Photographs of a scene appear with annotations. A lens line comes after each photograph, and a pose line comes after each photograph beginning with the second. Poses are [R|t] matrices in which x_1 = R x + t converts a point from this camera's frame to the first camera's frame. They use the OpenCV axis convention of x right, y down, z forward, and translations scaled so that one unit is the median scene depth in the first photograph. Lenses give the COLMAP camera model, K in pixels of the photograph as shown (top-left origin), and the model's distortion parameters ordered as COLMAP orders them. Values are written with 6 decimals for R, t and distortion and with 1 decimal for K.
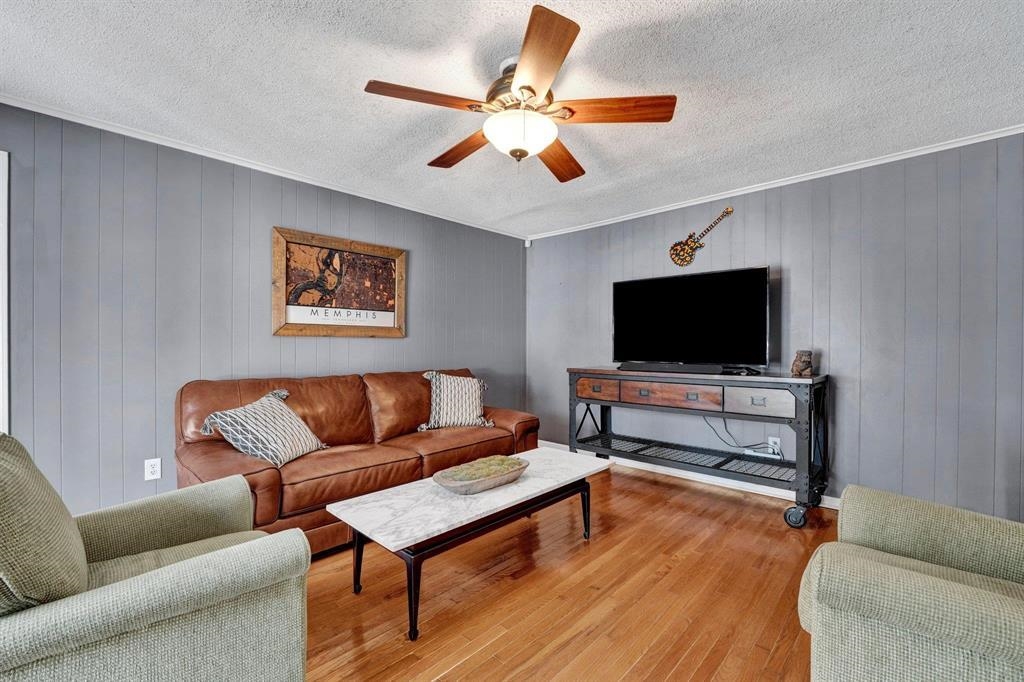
lens RADIAL K [[435.4, 0, 511.7], [0, 435.4, 343.0], [0, 0, 1]] dist [-0.000456, 0.000473]
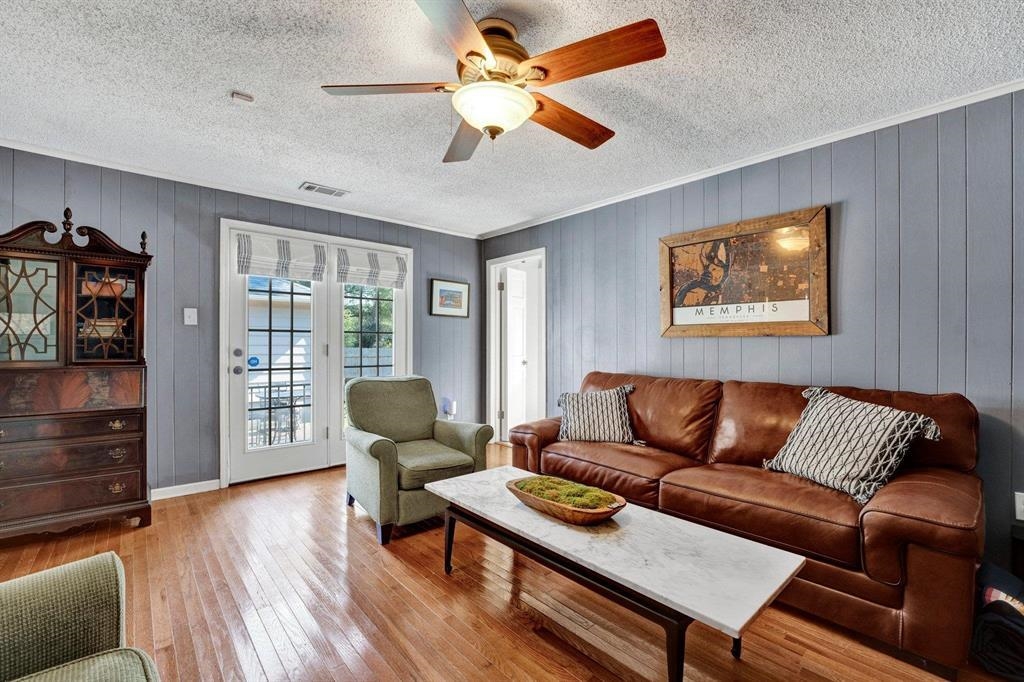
lens RADIAL K [[435.4, 0, 507.5], [0, 435.4, 342.6], [0, 0, 1]] dist [-0.000456, 0.000473]
pose [[-0.091569, -0.007783, -0.995768, 0.525968], [0.001506, 0.999967, -0.007954, 0.004077], [0.995798, -0.002228, -0.091555, 0.648676]]
